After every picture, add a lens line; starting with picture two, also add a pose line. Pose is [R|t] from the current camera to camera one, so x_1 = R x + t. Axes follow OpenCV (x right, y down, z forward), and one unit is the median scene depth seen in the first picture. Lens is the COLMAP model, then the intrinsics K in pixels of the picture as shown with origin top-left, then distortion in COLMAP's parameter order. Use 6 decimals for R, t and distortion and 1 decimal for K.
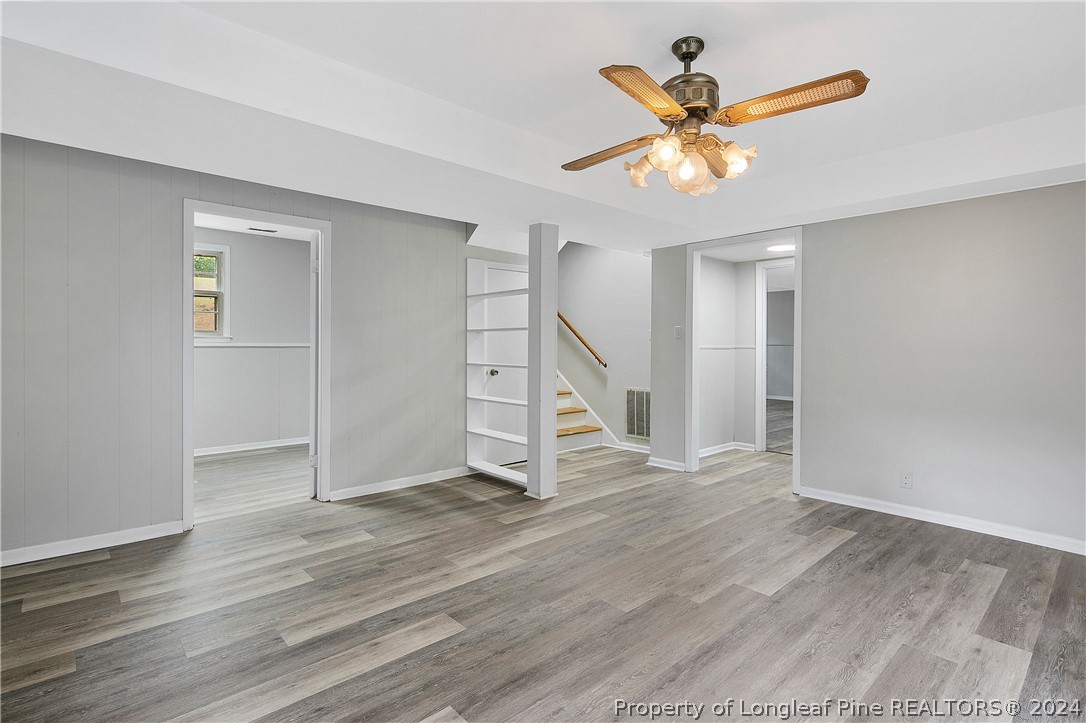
lens RADIAL K [[530.6, 0, 544.3], [0, 530.6, 340.1], [0, 0, 1]] dist [0.000721, -0.002548]
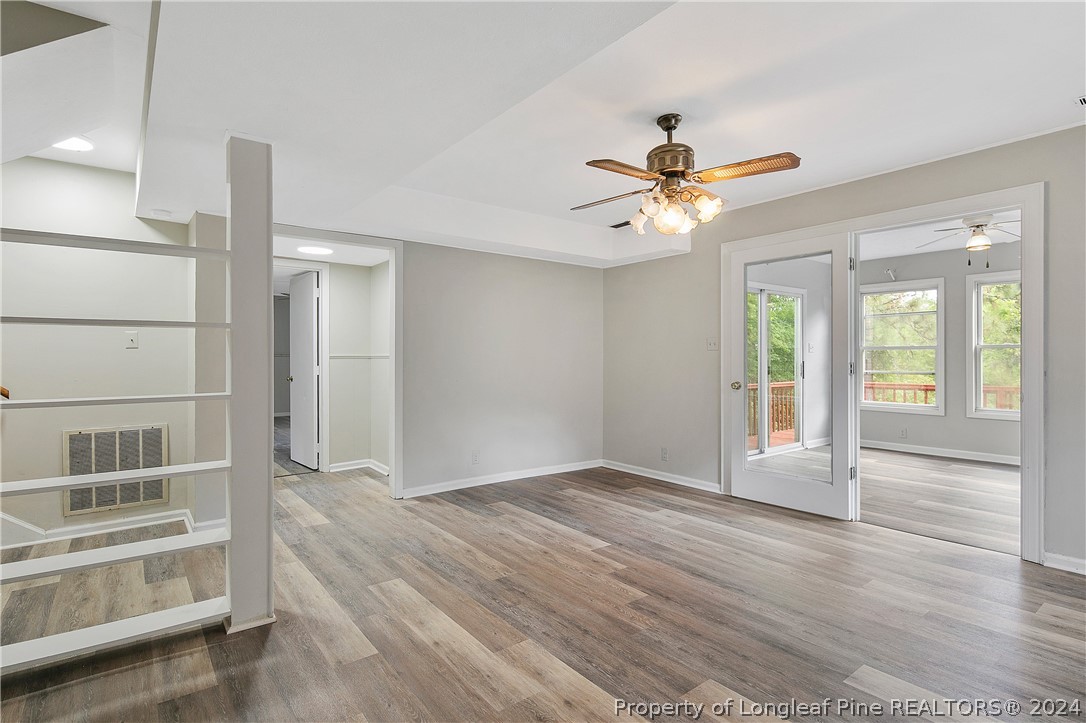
lens RADIAL K [[549.1, 0, 543.0], [0, 549.1, 361.5], [0, 0, 1]] dist [-0.001855, -0.000680]
pose [[0.069101, -0.014597, 0.997503, -0.777970], [-0.005692, 0.999871, 0.015026, 0.008097], [-0.997593, -0.006716, 0.069009, 0.894606]]
